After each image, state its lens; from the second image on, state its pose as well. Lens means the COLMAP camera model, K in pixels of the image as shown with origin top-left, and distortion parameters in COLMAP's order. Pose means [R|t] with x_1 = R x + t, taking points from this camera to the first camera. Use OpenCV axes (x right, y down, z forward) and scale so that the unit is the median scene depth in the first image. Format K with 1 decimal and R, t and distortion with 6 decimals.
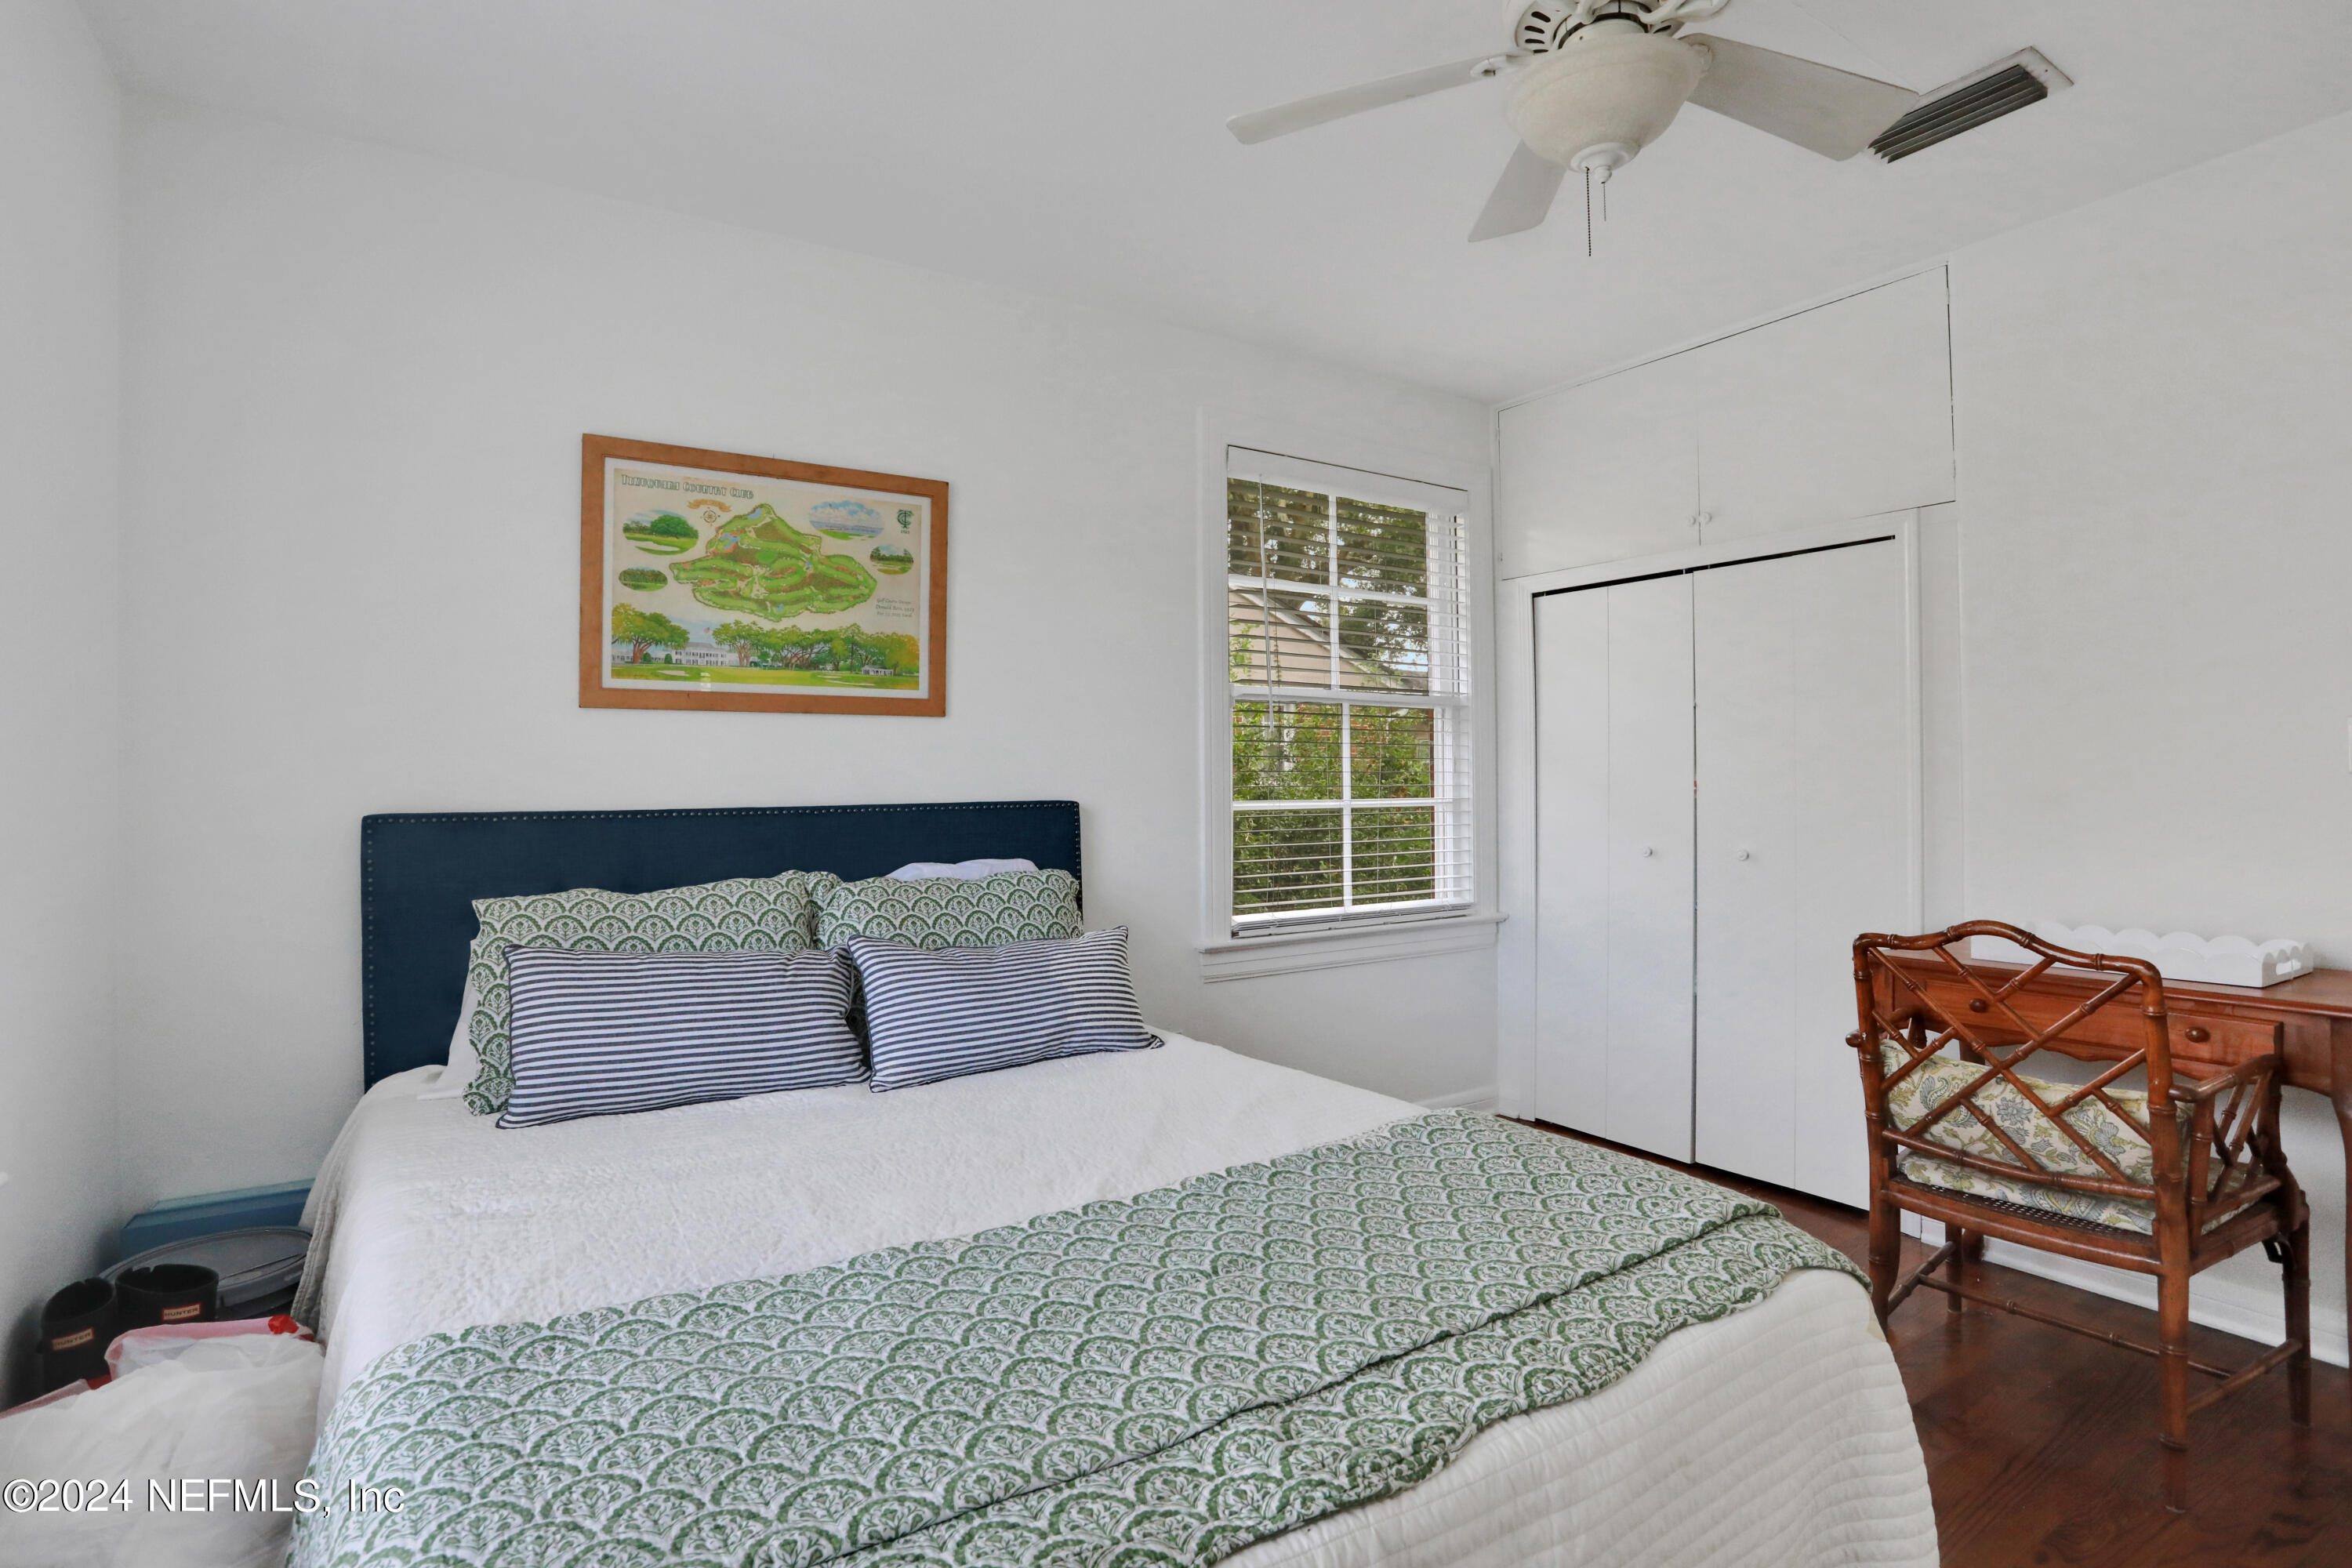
lens RADIAL K [[1232.6, 0, 1172.2], [0, 1232.6, 780.0], [0, 0, 1]] dist [0.013869, -0.000887]
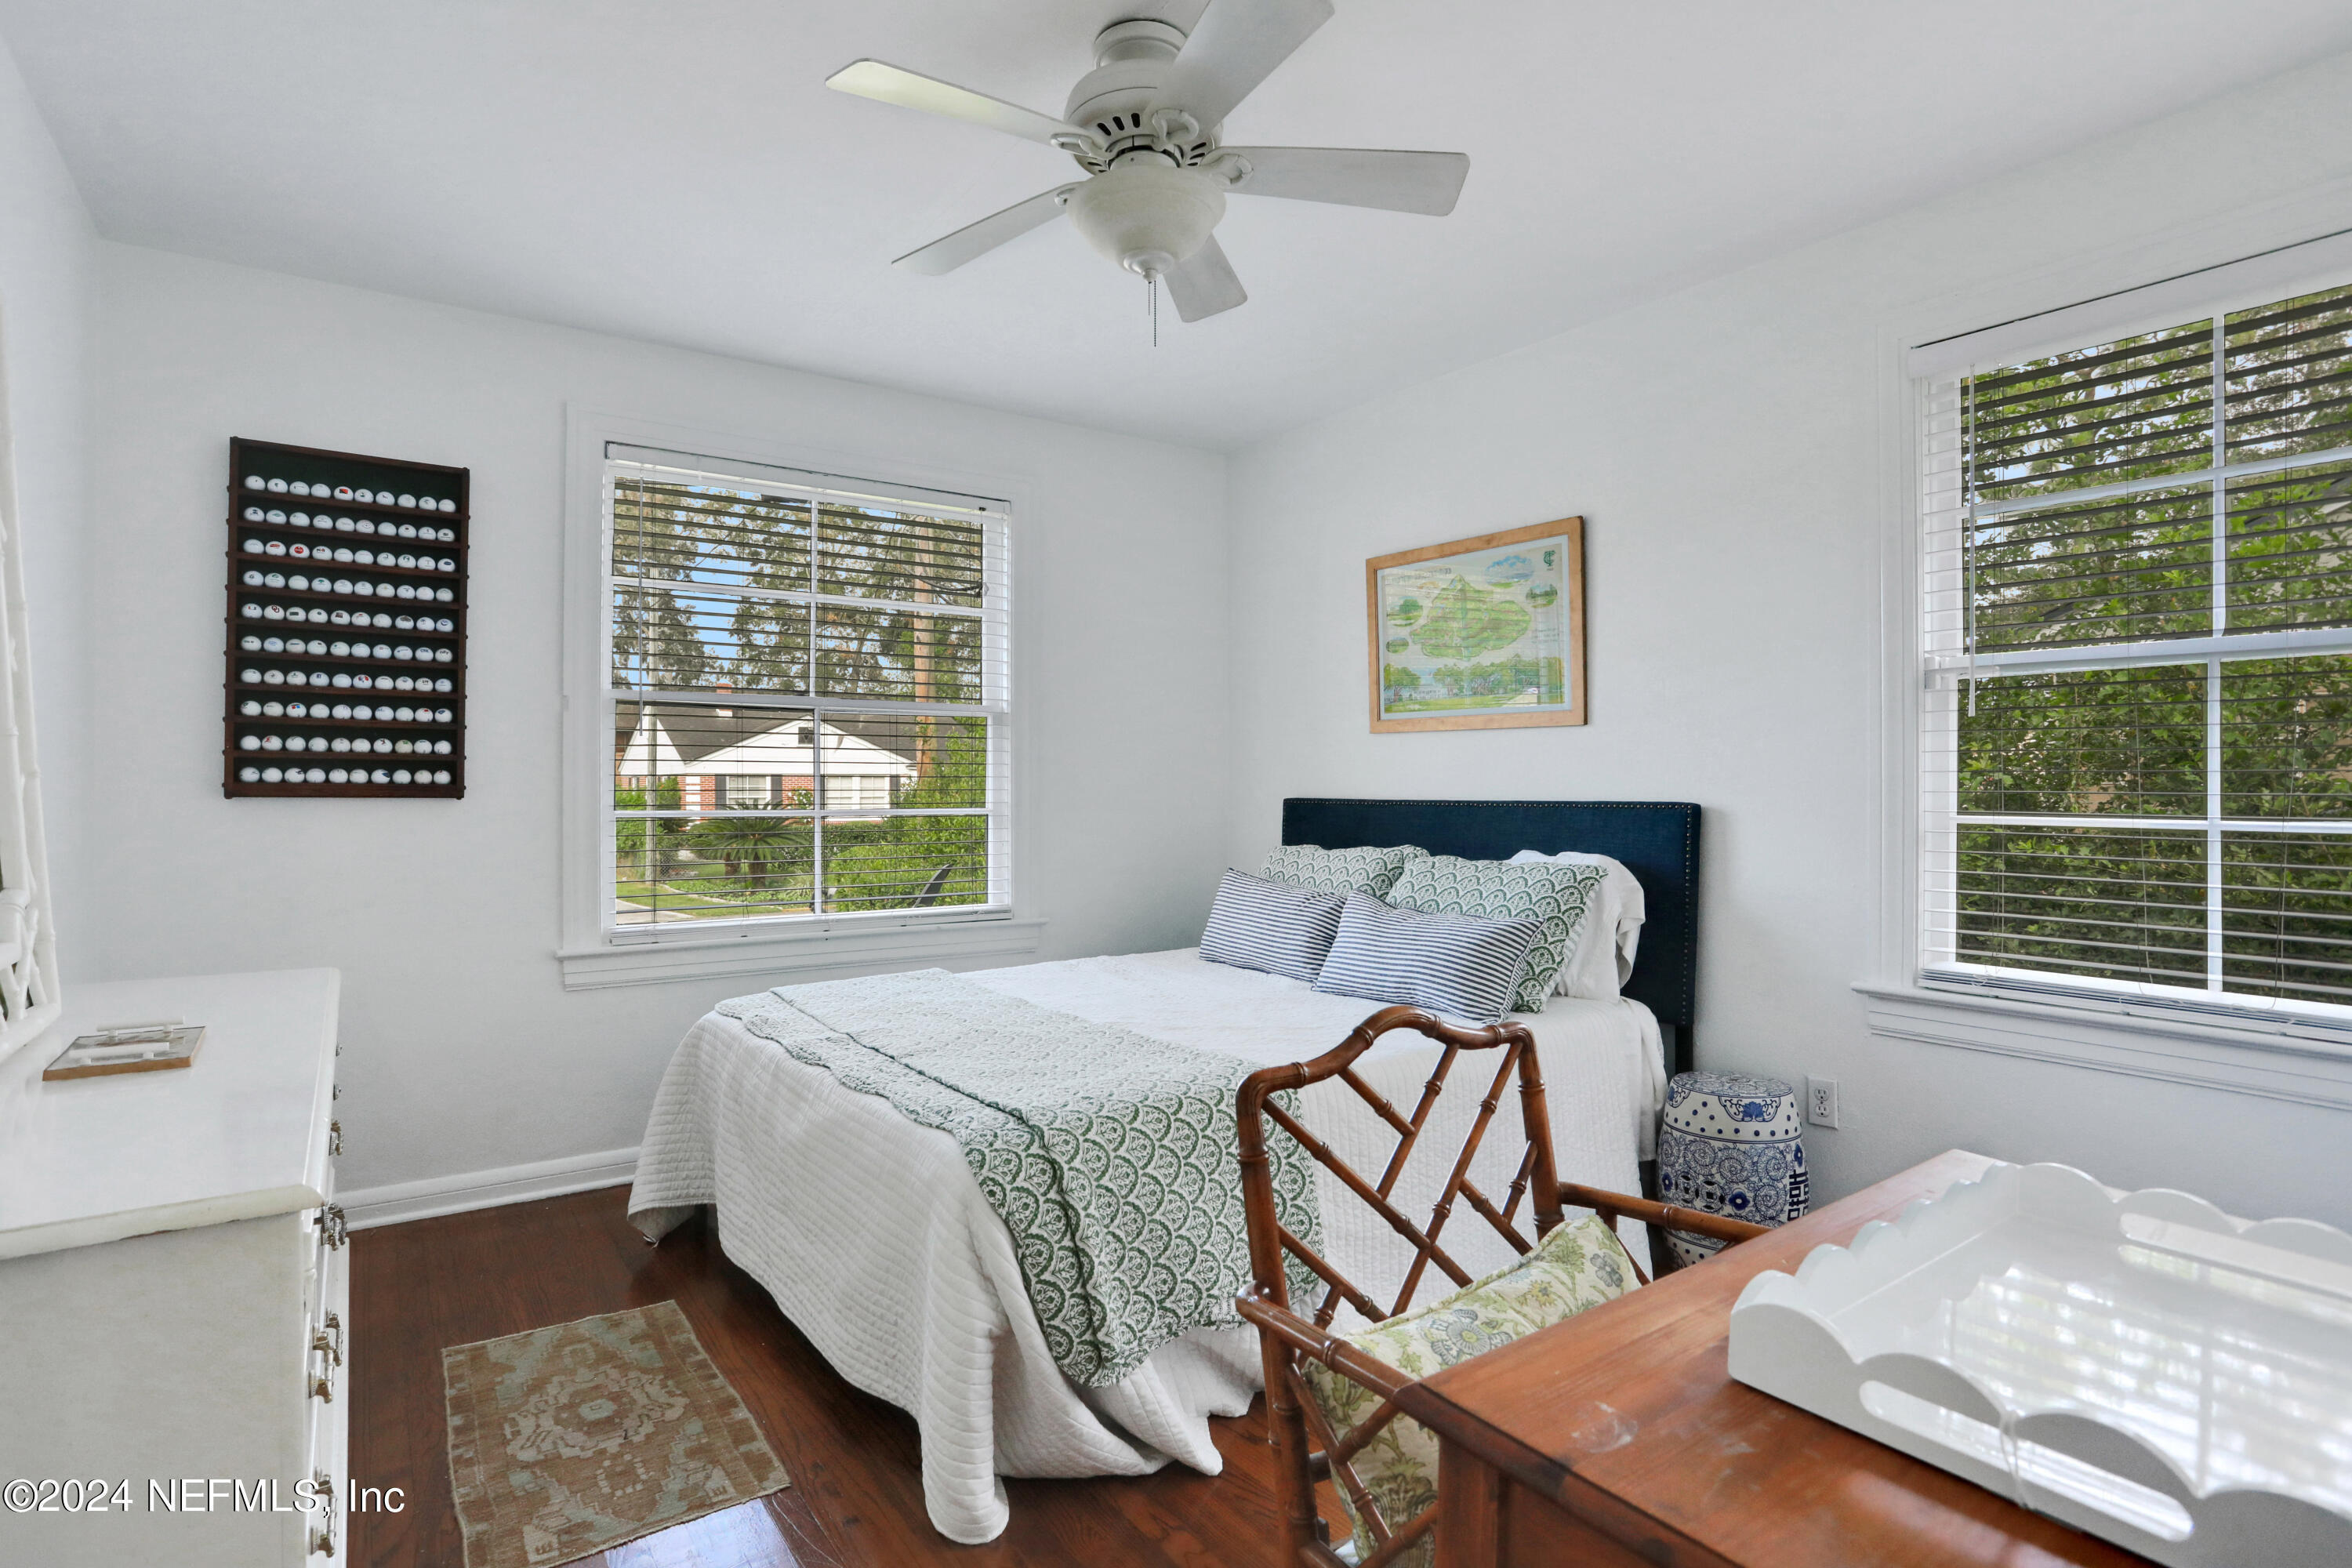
lens RADIAL K [[1232.6, 0, 1172.9], [0, 1232.6, 785.2], [0, 0, 1]] dist [0.013869, -0.000887]
pose [[0.062405, 0.016176, -0.997920, 0.949296], [0.005139, 0.999850, 0.016528, -0.017507], [0.998038, -0.006160, 0.062312, 0.575654]]
